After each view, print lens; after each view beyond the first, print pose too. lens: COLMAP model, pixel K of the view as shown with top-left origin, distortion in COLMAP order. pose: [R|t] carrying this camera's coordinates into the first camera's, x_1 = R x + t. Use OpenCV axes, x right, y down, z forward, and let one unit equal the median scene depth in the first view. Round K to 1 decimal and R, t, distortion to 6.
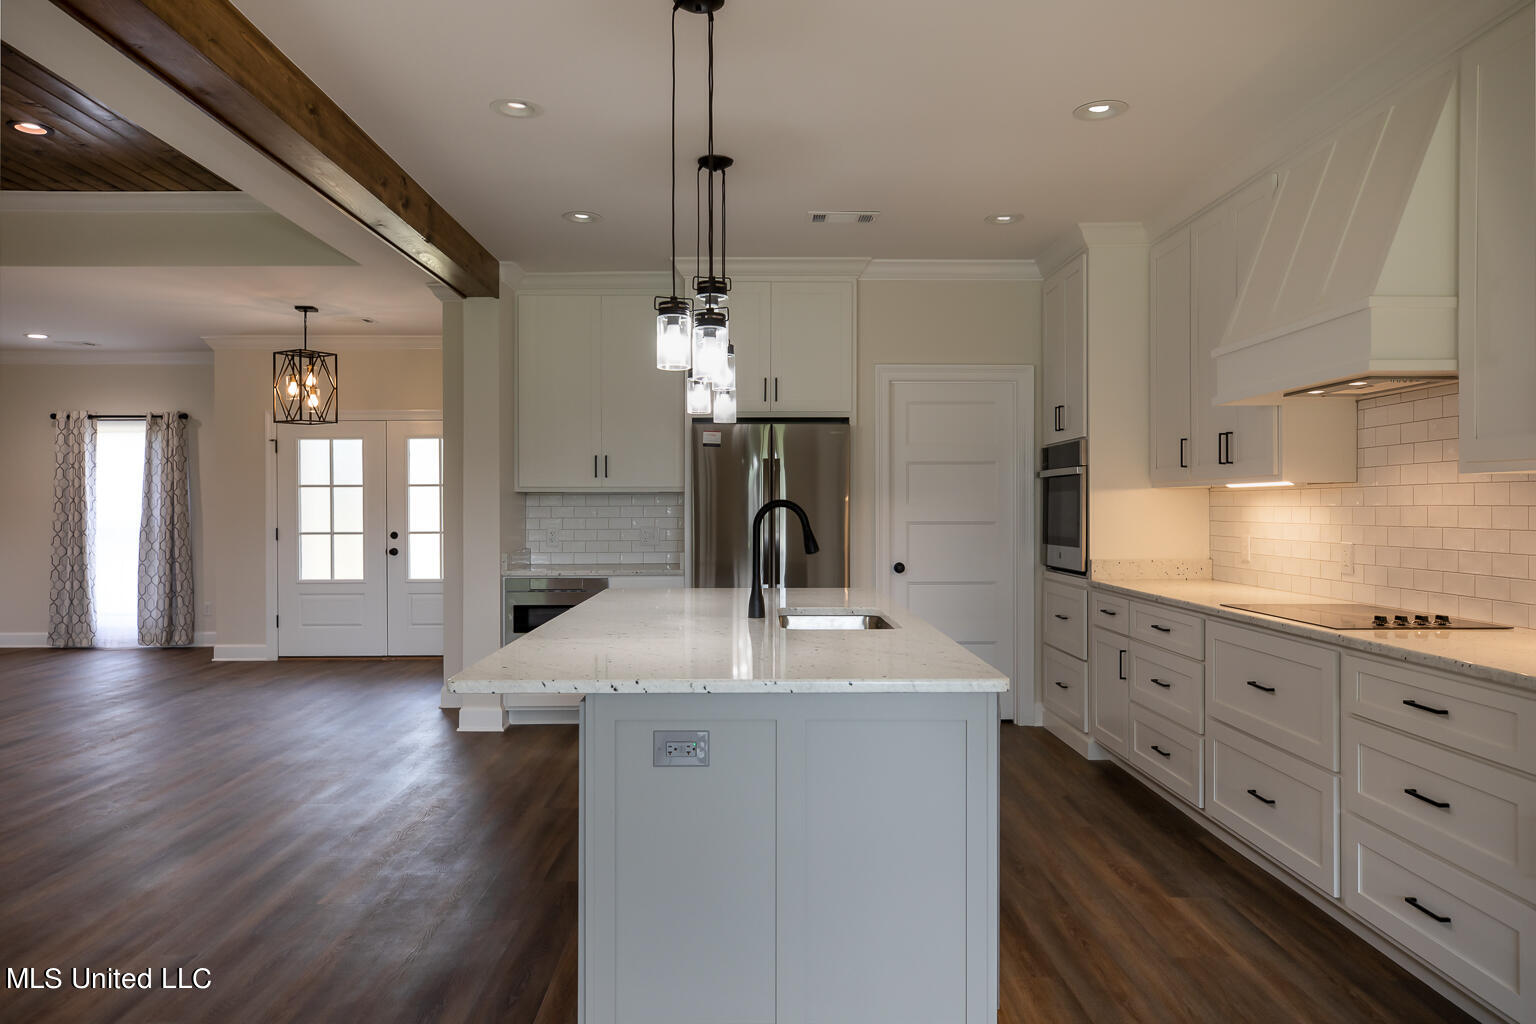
lens RADIAL K [[1017.0, 0, 768.0], [0, 1017.0, 512.0], [0, 0, 1]] dist [-0.001604, -0.000018]
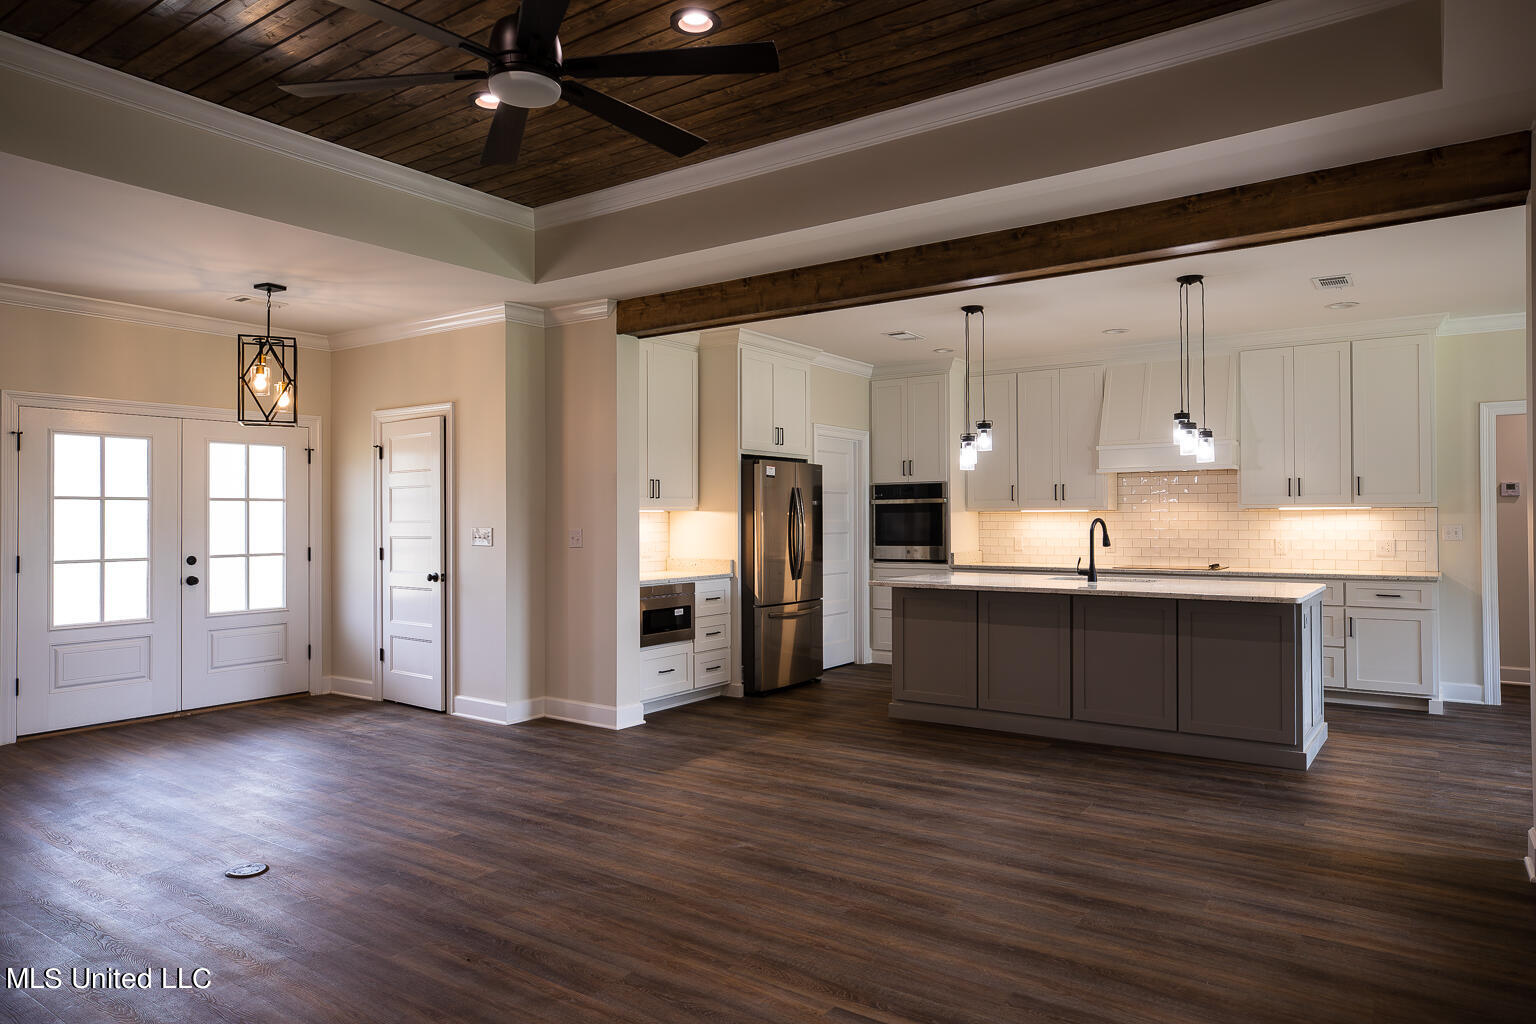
lens RADIAL K [[974.0, 0, 768.0], [0, 974.0, 512.0], [0, 0, 1]] dist [0.003214, 0.001142]
pose [[0.589688, 0.006828, 0.807602, -0.724971], [0.008467, 0.999857, -0.014636, -0.000430], [-0.807587, 0.015468, 0.589546, 0.170226]]
